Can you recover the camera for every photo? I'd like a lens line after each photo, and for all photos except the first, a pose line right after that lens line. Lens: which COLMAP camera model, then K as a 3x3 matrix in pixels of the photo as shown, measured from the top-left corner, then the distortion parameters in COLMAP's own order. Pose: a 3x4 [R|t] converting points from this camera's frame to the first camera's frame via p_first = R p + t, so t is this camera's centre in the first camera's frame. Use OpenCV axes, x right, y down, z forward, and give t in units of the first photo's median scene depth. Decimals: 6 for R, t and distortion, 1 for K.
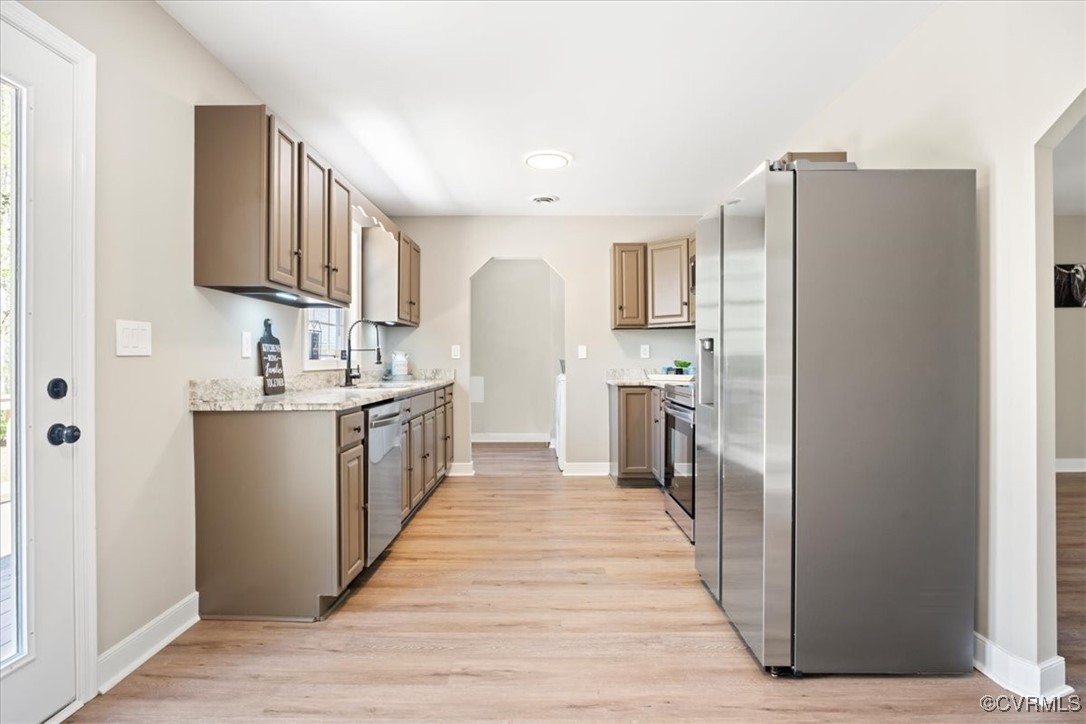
lens RADIAL K [[483.6, 0, 543.0], [0, 483.6, 362.0], [0, 0, 1]] dist [0.000293, 0.000112]
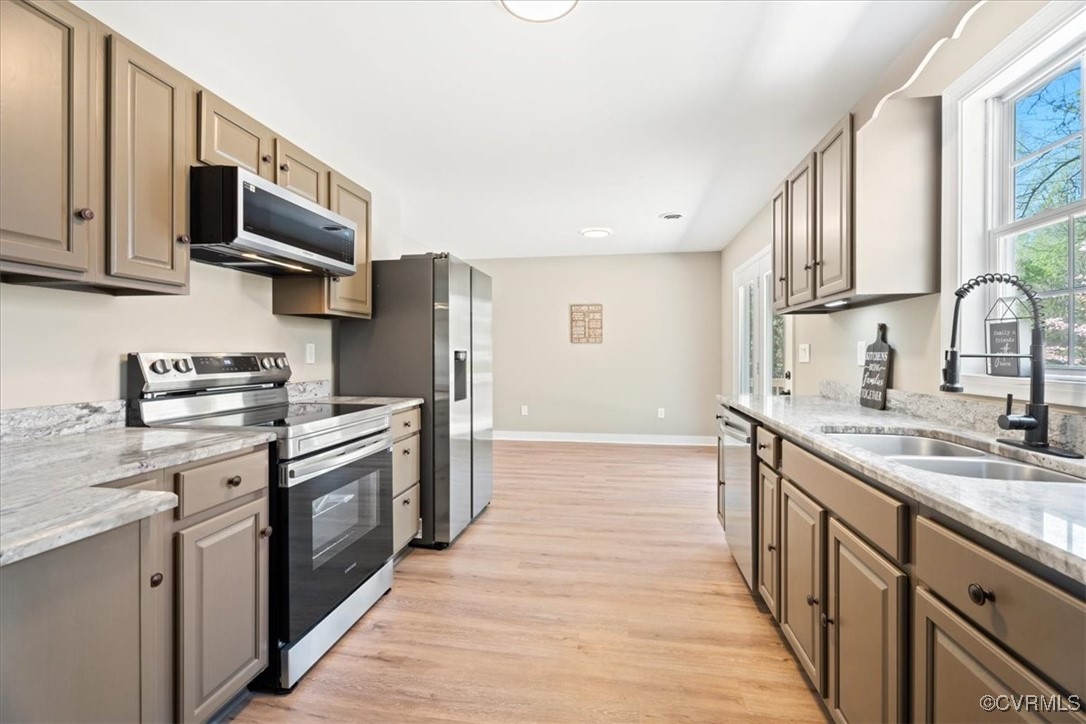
lens RADIAL K [[490.2, 0, 543.3], [0, 490.2, 350.2], [0, 0, 1]] dist [0.000514, 0.000209]
pose [[-0.984833, 0.003140, 0.173476, -0.111488], [0.002749, 0.999993, -0.002497, -0.040113], [-0.173482, -0.001982, -0.984835, 1.994435]]
